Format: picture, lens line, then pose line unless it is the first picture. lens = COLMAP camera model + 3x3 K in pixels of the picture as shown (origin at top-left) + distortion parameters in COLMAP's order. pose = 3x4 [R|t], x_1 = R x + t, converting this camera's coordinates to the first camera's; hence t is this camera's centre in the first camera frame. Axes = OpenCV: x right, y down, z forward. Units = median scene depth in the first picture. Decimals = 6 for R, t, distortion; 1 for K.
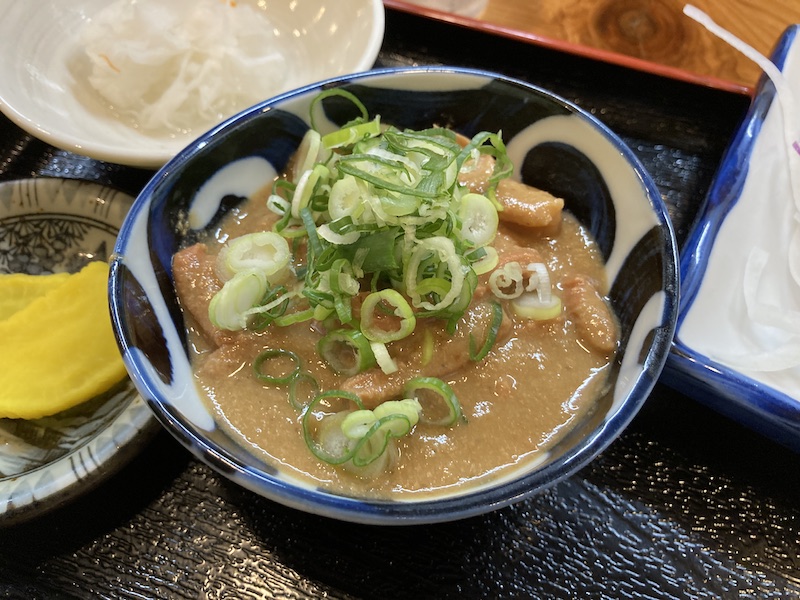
lens RADIAL K [[655.3, 0, 400.0], [0, 655.3, 300.0], [0, 0, 1]] dist [-0.005438, -0.007922]
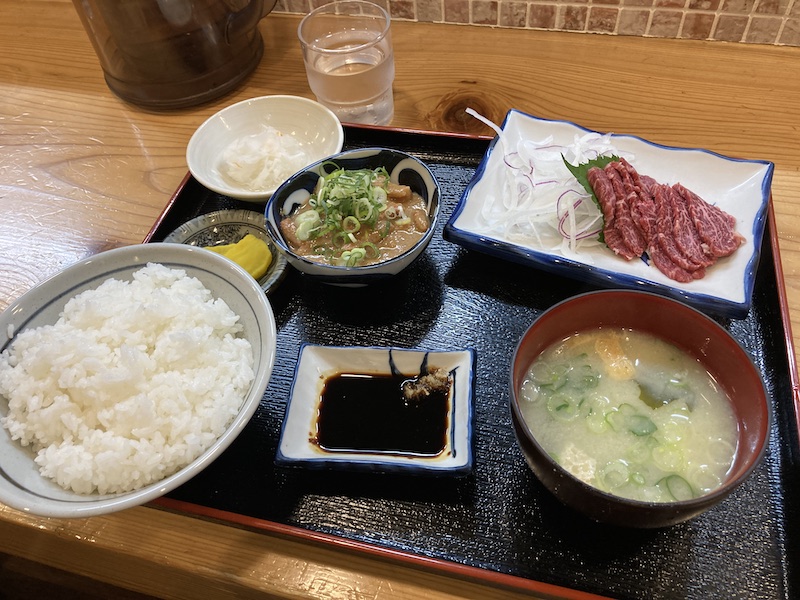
lens RADIAL K [[655.3, 0, 400.0], [0, 655.3, 300.0], [0, 0, 1]] dist [-0.005438, -0.007922]
pose [[0.990161, -0.139284, -0.013460, 0.179352], [0.136874, 0.984026, -0.113837, 0.677285], [0.029100, 0.110875, 0.993408, -1.860626]]
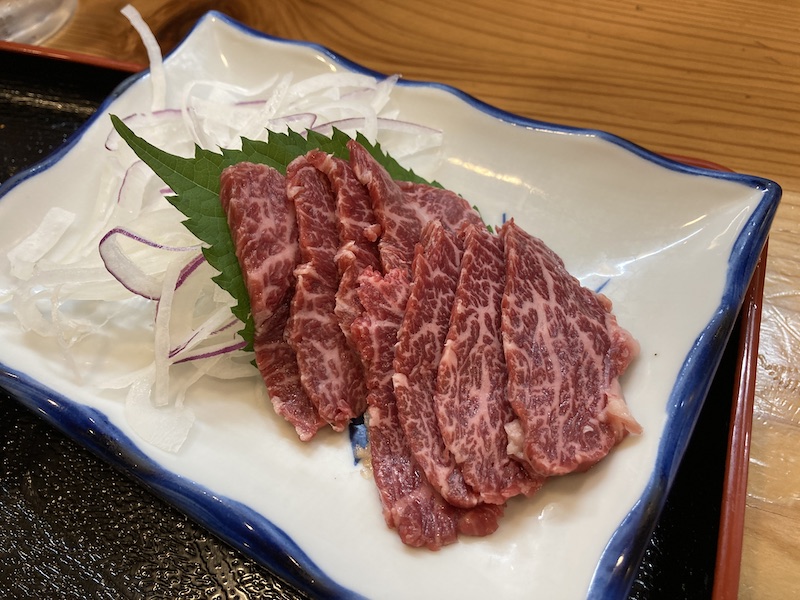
lens RADIAL K [[655.3, 0, 400.0], [0, 655.3, 300.0], [0, 0, 1]] dist [-0.005438, -0.007922]
pose [[0.994806, -0.047567, -0.089991, 1.376011], [0.043077, 0.997759, -0.051192, 0.173463], [0.092224, 0.047050, 0.994626, -0.043606]]
